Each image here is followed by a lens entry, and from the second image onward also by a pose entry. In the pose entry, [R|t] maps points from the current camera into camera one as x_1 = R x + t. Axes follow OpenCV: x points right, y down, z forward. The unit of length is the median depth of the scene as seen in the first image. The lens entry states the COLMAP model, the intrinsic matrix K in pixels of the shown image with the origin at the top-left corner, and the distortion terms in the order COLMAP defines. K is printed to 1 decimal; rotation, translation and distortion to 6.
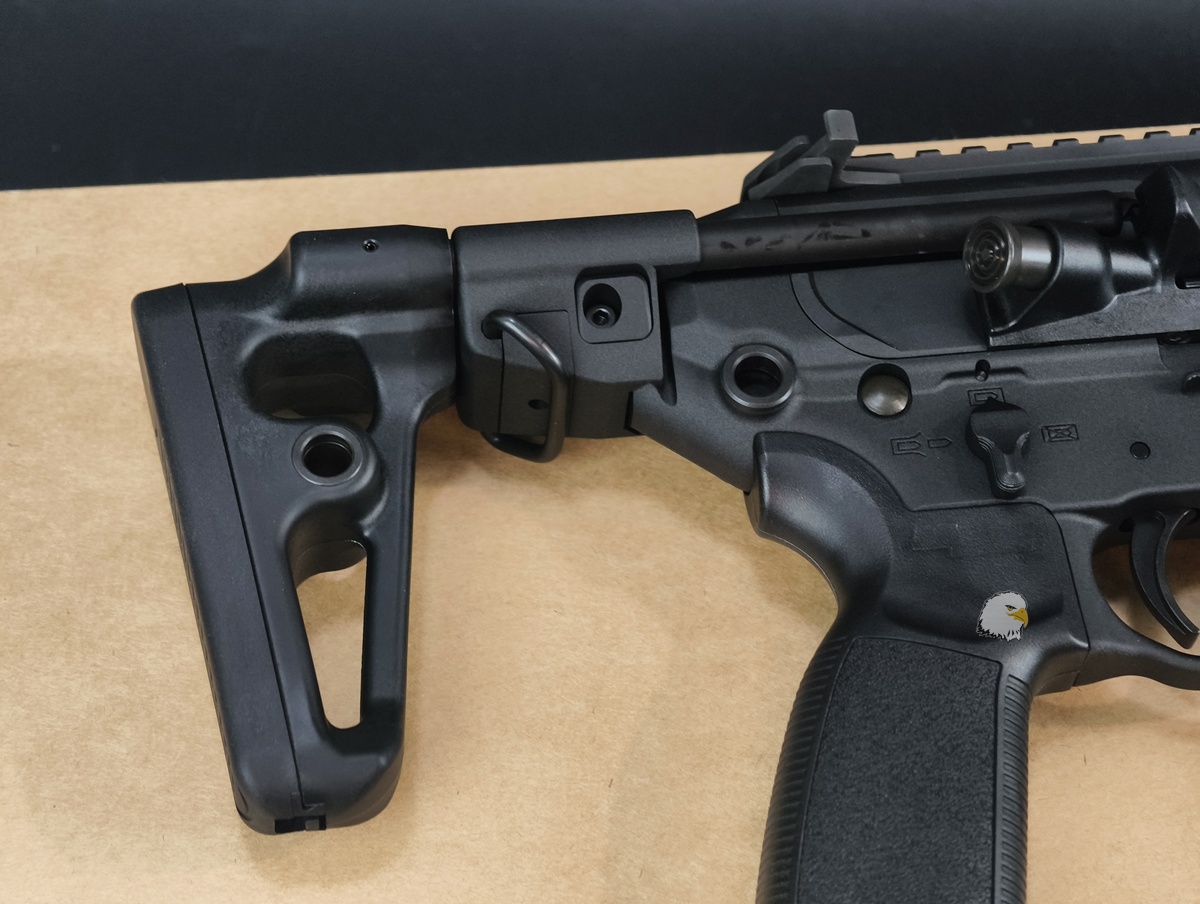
lens RADIAL K [[2921.9, 0, 600.0], [0, 2921.9, 452.0], [0, 0, 1]] dist [0.498851, -2.985006]
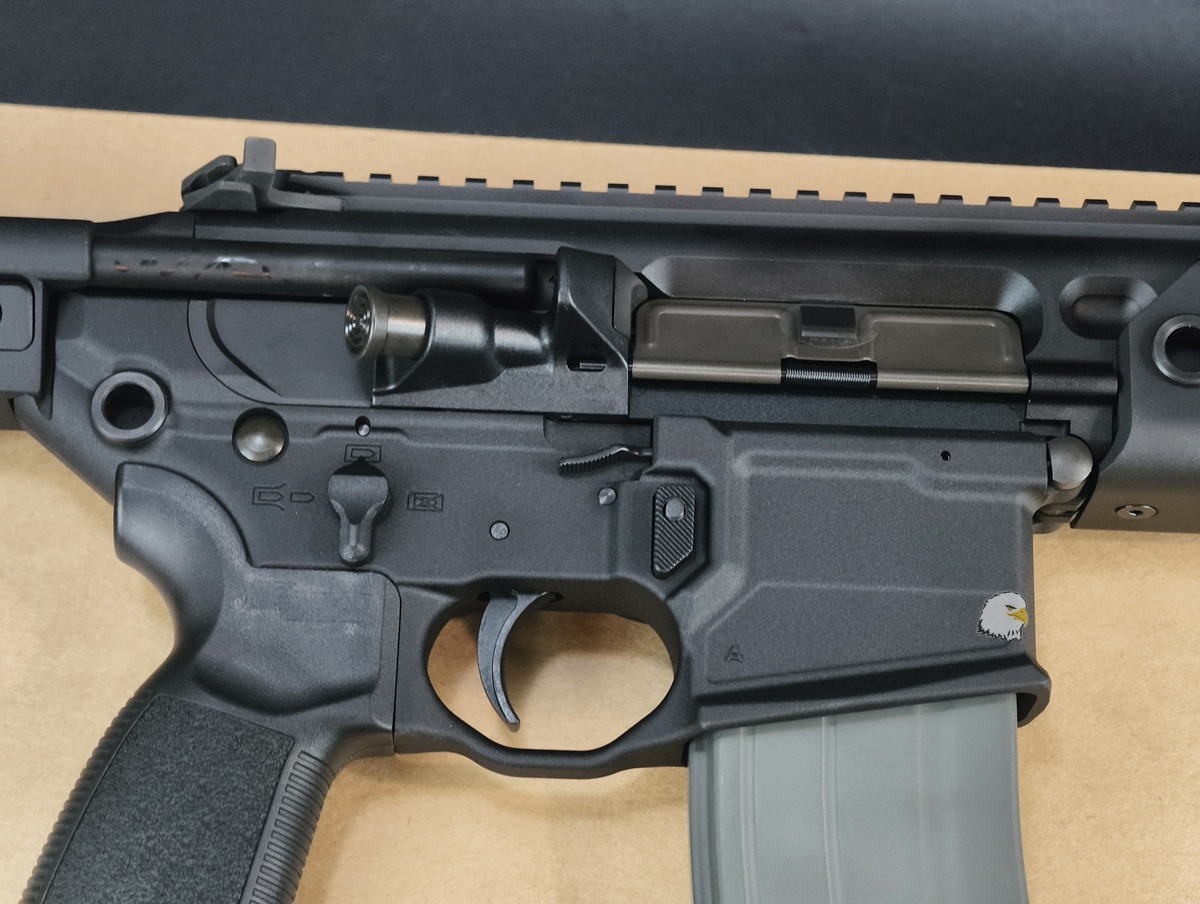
lens RADIAL K [[2921.9, 0, 600.0], [0, 2921.9, 452.0], [0, 0, 1]] dist [0.498851, -2.985006]
pose [[0.985489, 0.139032, -0.097368, 0.307013], [-0.120698, 0.977335, 0.173922, -0.201437], [0.119342, -0.159646, 0.979934, 0.040359]]
